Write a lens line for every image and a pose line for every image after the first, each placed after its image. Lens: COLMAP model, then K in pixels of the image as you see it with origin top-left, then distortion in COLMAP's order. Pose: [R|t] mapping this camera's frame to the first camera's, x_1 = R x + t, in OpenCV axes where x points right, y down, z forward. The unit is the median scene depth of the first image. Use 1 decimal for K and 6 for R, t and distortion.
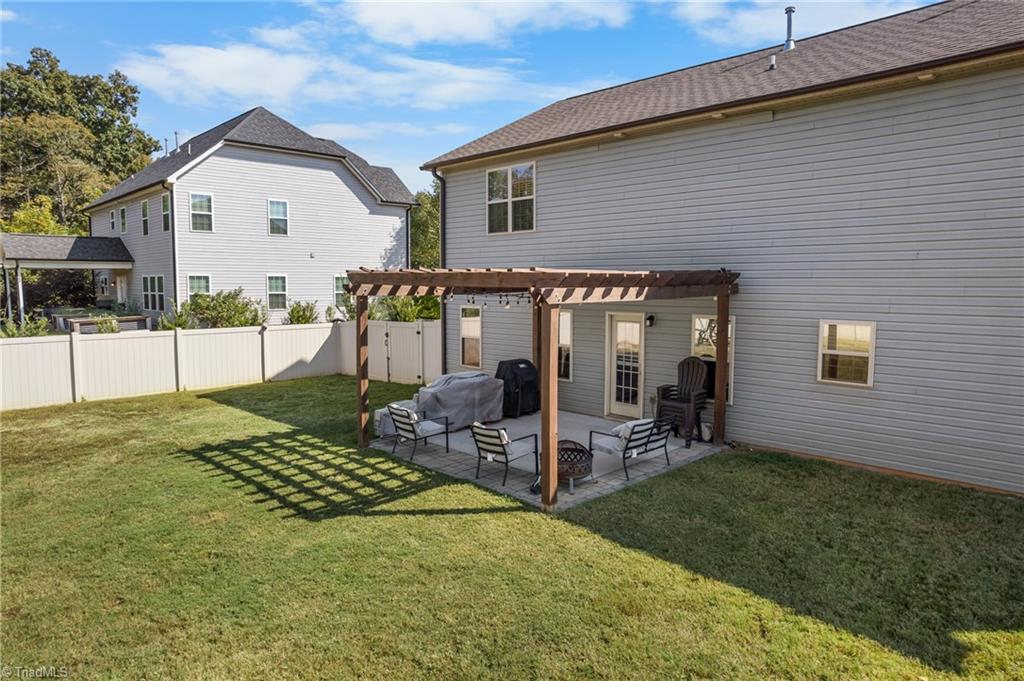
lens RADIAL K [[656.0, 0, 512.0], [0, 656.0, 340.5], [0, 0, 1]] dist [-0.070644, 0.053193]
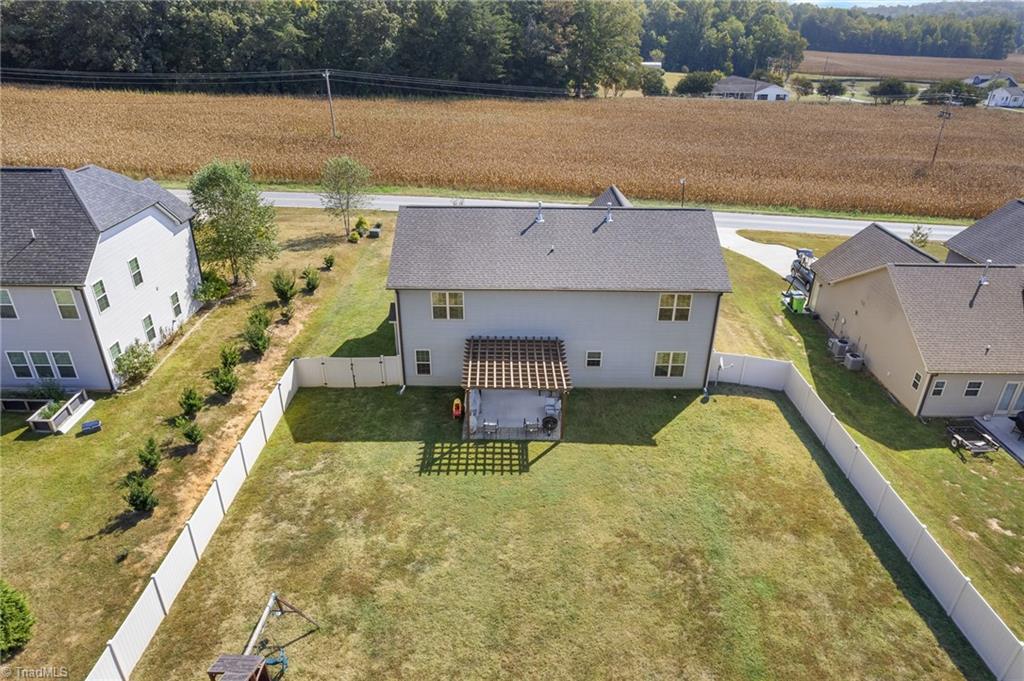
lens RADIAL K [[656.0, 0, 512.0], [0, 656.0, 340.5], [0, 0, 1]] dist [-0.070644, 0.053193]
pose [[0.698858, -0.324325, 0.637503, -1.972688], [0.056524, 0.913544, 0.402794, -1.503564], [-0.713023, -0.245461, 0.656770, -0.937844]]
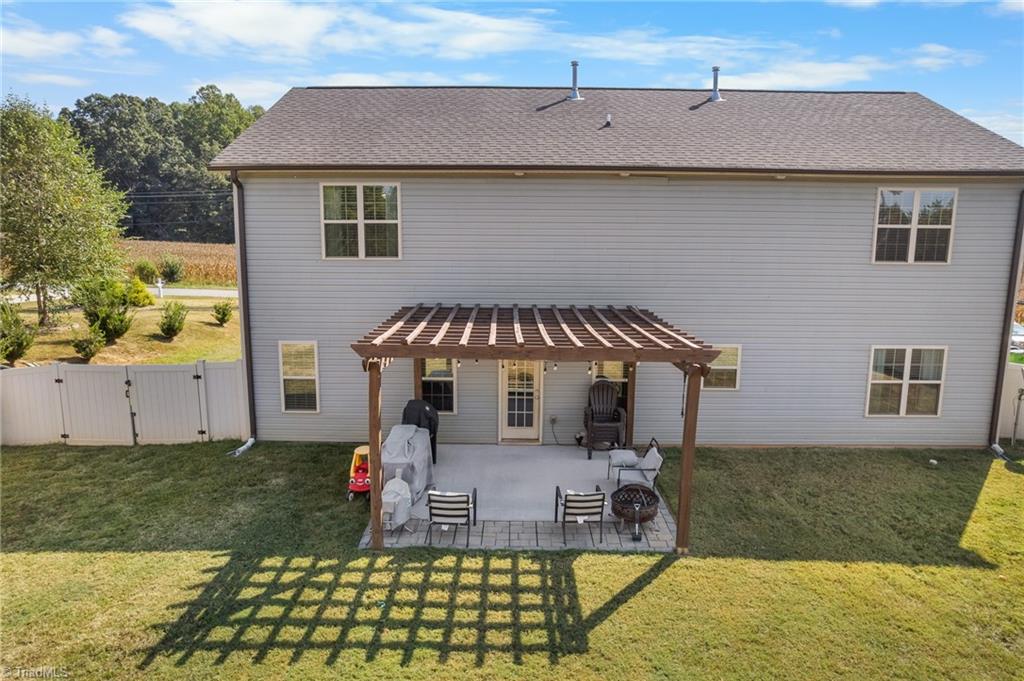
lens RADIAL K [[656.0, 0, 512.0], [0, 656.0, 340.5], [0, 0, 1]] dist [-0.070644, 0.053193]
pose [[0.703601, -0.109555, 0.702099, -0.767268], [0.058491, 0.993620, 0.096428, -0.198495], [-0.708184, -0.026780, 0.705520, 0.352197]]
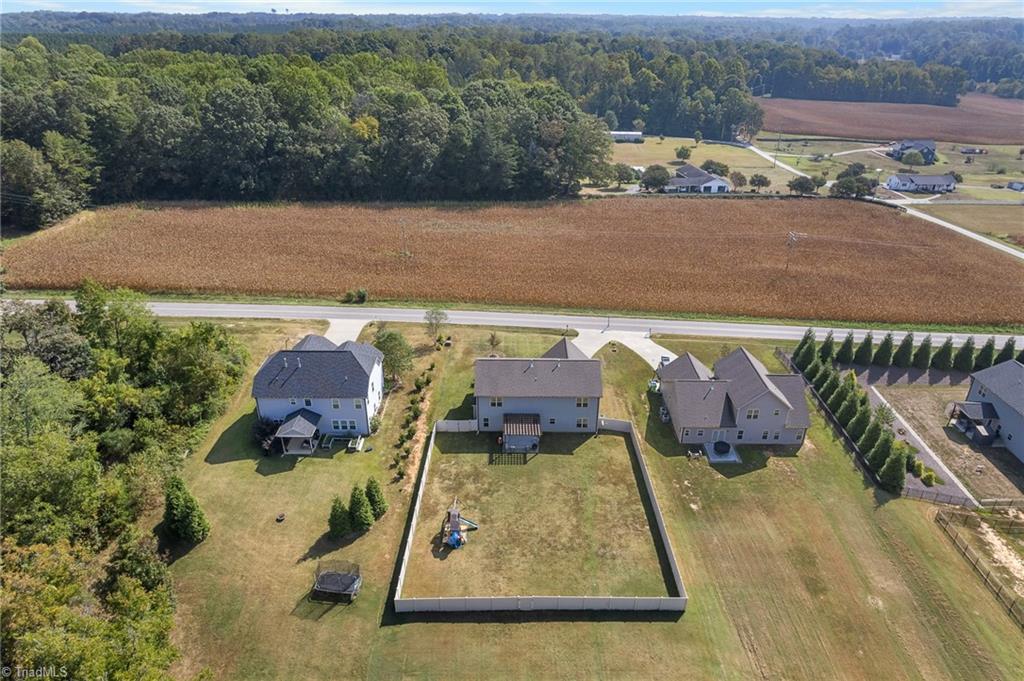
lens RADIAL K [[656.0, 0, 512.0], [0, 656.0, 340.5], [0, 0, 1]] dist [-0.070644, 0.053193]
pose [[0.703257, -0.322372, 0.633645, -5.235025], [0.060922, 0.915331, 0.398067, -4.635729], [-0.708321, -0.241340, 0.663353, -4.316322]]
